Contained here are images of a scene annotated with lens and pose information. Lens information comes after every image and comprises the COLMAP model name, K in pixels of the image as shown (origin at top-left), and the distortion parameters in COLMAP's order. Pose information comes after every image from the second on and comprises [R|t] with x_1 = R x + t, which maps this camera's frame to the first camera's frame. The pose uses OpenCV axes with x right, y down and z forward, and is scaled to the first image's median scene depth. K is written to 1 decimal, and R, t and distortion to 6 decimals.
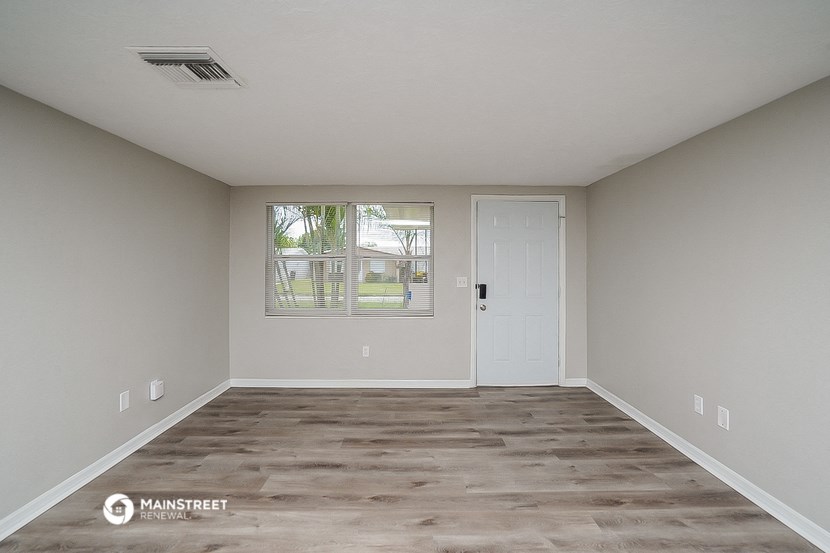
lens RADIAL K [[381.2, 0, 408.2], [0, 381.2, 268.0], [0, 0, 1]] dist [-0.019556, 0.007027]
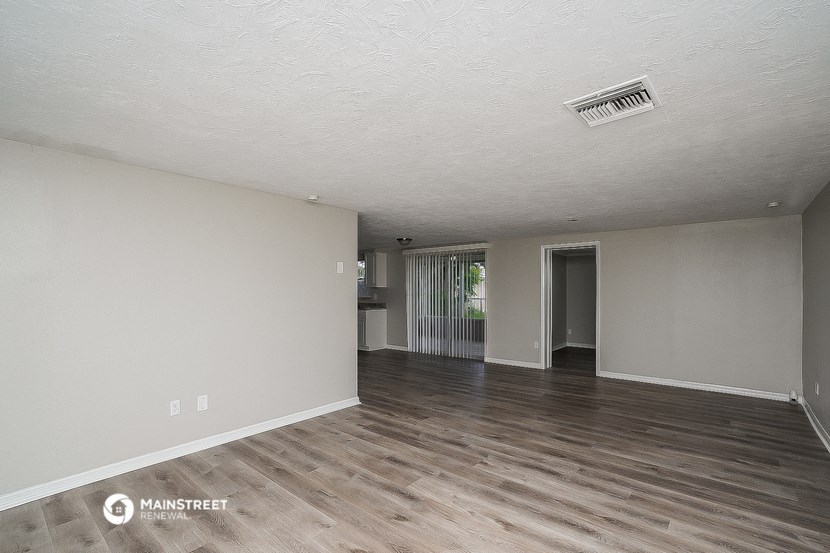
lens RADIAL K [[381.2, 0, 407.1], [0, 381.2, 279.0], [0, 0, 1]] dist [-0.019556, 0.007027]
pose [[-0.764647, 0.014610, 0.644284, -0.486438], [-0.000748, 0.999722, -0.023558, -0.010607], [-0.644449, -0.018495, -0.764424, 1.292272]]
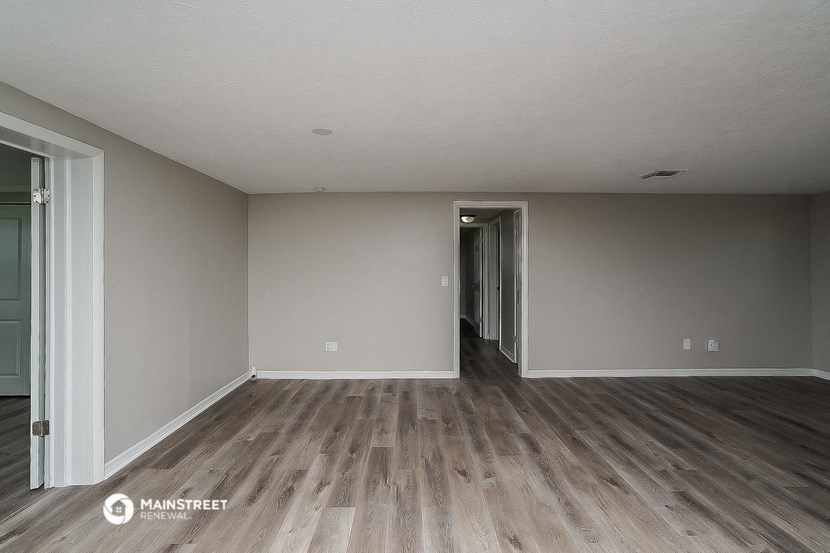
lens RADIAL K [[381.2, 0, 418.2], [0, 381.2, 269.5], [0, 0, 1]] dist [-0.019556, 0.007027]
pose [[0.029173, 0.008658, -0.999537, 0.891386], [0.001208, 0.999961, 0.008697, -0.009191], [0.999574, -0.001462, 0.029162, -0.274589]]
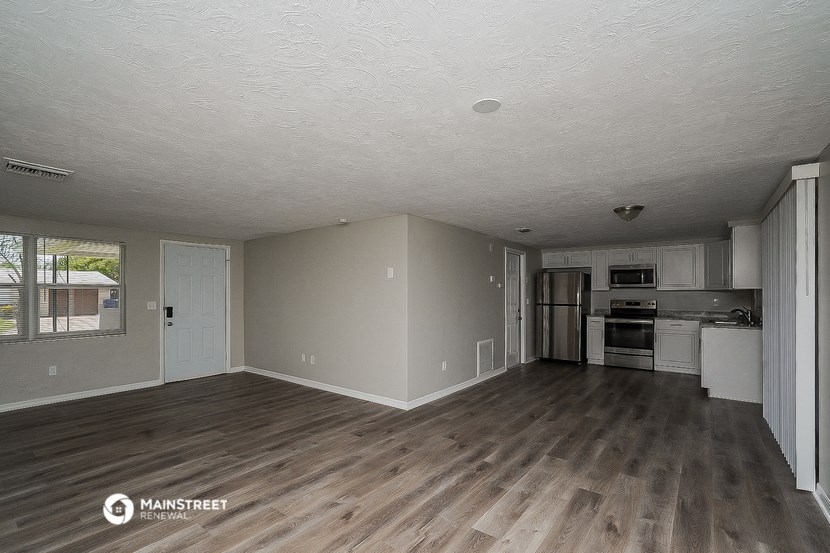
lens RADIAL K [[381.2, 0, 421.2], [0, 381.2, 292.0], [0, 0, 1]] dist [-0.019556, 0.007027]
pose [[0.591697, 0.003831, 0.806151, -0.524987], [0.001591, 0.999981, -0.005921, 0.000040], [-0.806159, 0.004786, 0.591680, -0.745255]]
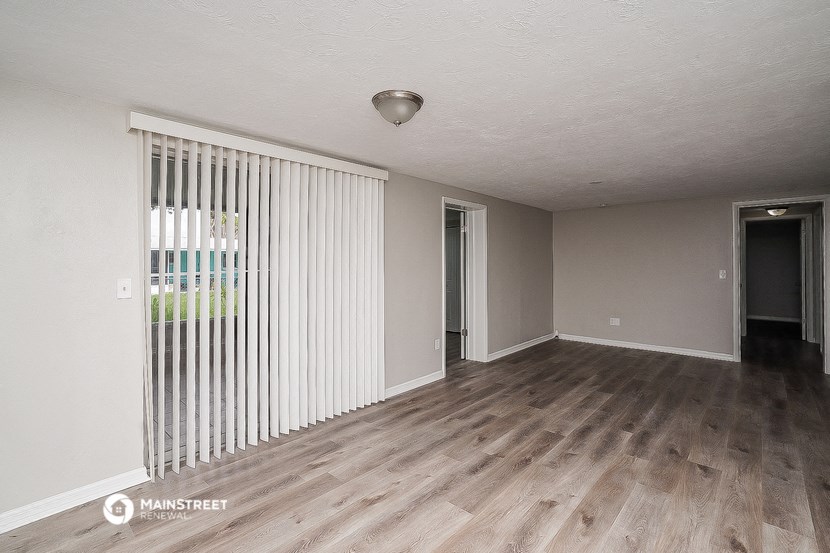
lens RADIAL K [[381.2, 0, 410.9], [0, 381.2, 263.3], [0, 0, 1]] dist [-0.019556, 0.007027]
pose [[-0.674775, -0.000885, -0.738023, 1.615767], [0.002181, 0.999993, -0.003193, 0.005603], [0.738020, -0.003764, -0.674768, -0.000470]]
